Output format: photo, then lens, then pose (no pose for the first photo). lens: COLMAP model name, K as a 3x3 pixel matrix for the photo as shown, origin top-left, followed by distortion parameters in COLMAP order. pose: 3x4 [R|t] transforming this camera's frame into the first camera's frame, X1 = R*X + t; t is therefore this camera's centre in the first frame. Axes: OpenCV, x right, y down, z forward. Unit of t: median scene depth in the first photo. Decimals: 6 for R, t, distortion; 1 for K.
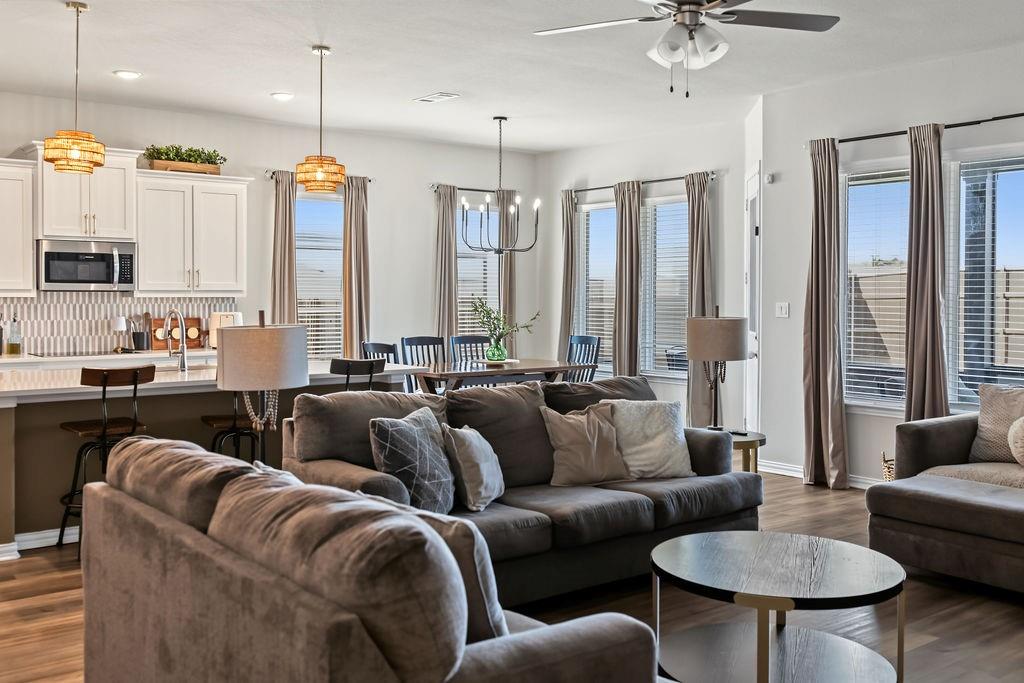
lens RADIAL K [[1000.0, 0, 514.6], [0, 1000.0, 309.7], [0, 0, 1]] dist [0.003869, 0.017695]
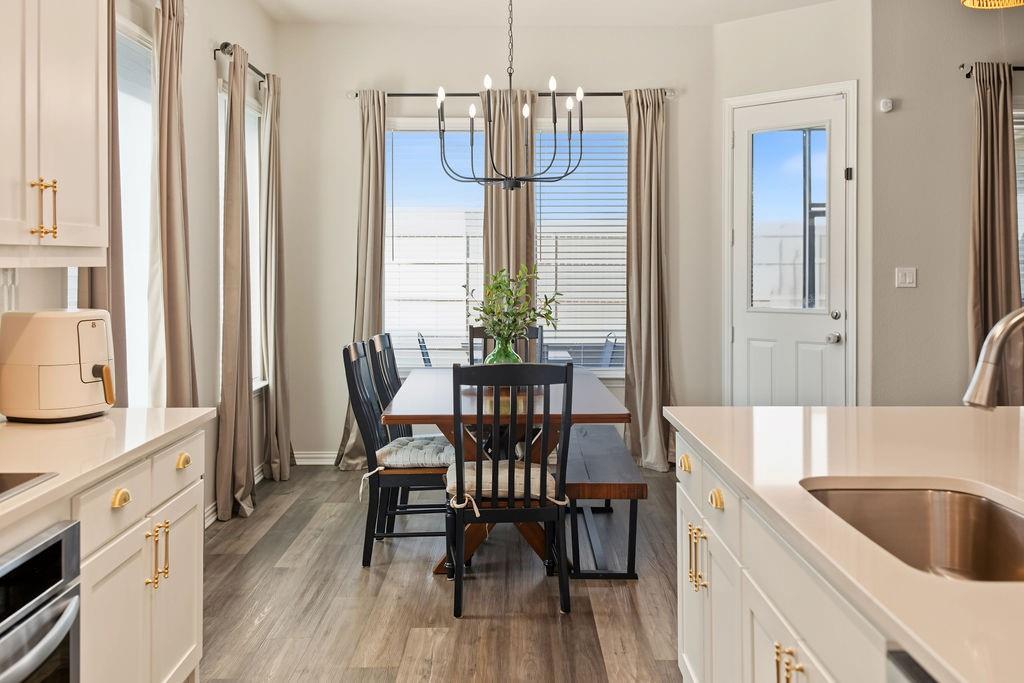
lens RADIAL K [[974.9, 0, 513.2], [0, 974.9, 320.6], [0, 0, 1]] dist [0.069050, -0.006416]
pose [[0.608803, -0.048854, 0.791816, -0.480189], [0.016148, 0.998658, 0.049201, -0.008371], [-0.793157, -0.017167, 0.608775, 0.708253]]
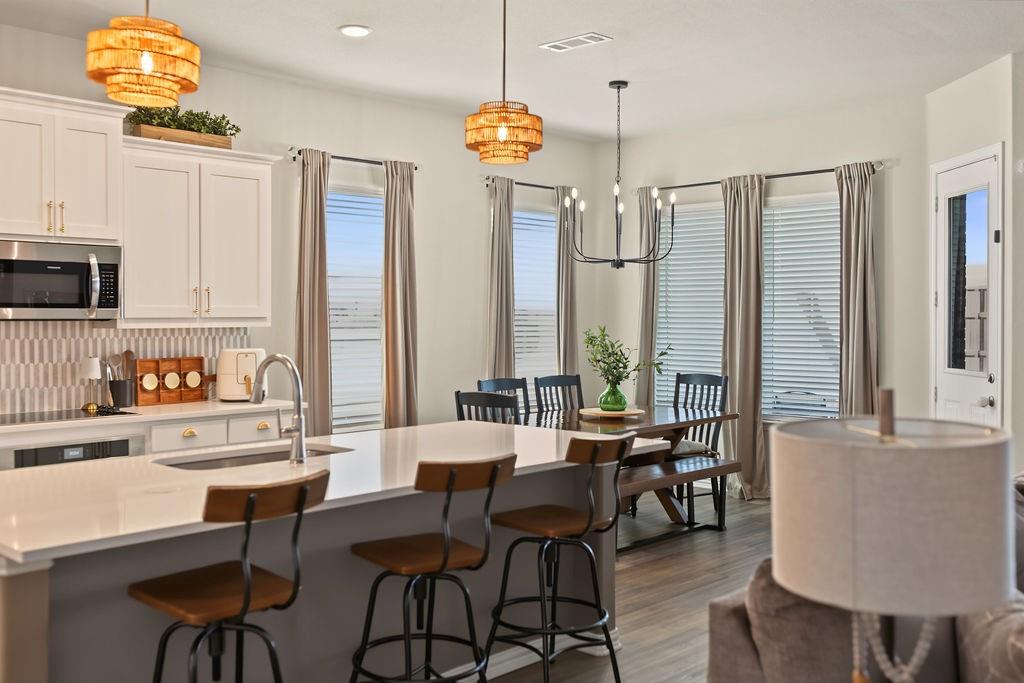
lens RADIAL K [[999.0, 0, 512.3], [0, 999.0, 321.8], [0, 0, 1]] dist [0.002436, 0.007141]
pose [[0.988511, -0.004293, 0.151087, -0.217534], [0.005650, 0.999947, -0.008554, -0.009629], [-0.151043, 0.009309, 0.988483, 0.300384]]
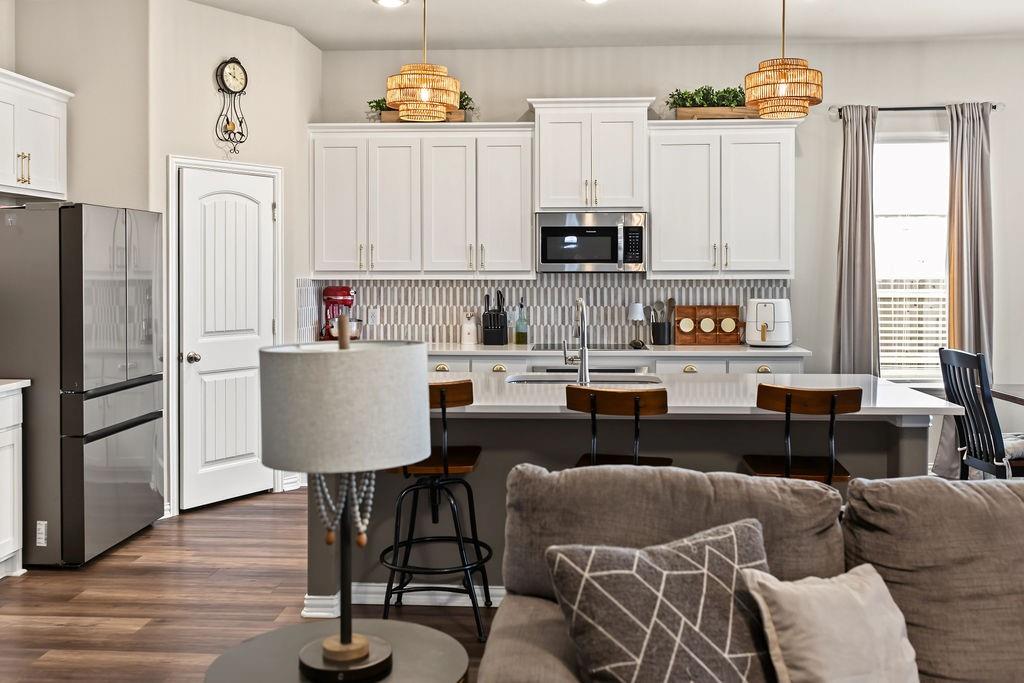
lens RADIAL K [[1010.5, 0, 513.9], [0, 1010.5, 276.3], [0, 0, 1]] dist [0.010952, 0.006513]
pose [[0.746660, -0.001735, -0.665204, 0.081670], [-0.005221, 0.999951, -0.008468, -0.007456], [0.665186, 0.009796, 0.746614, 0.313057]]
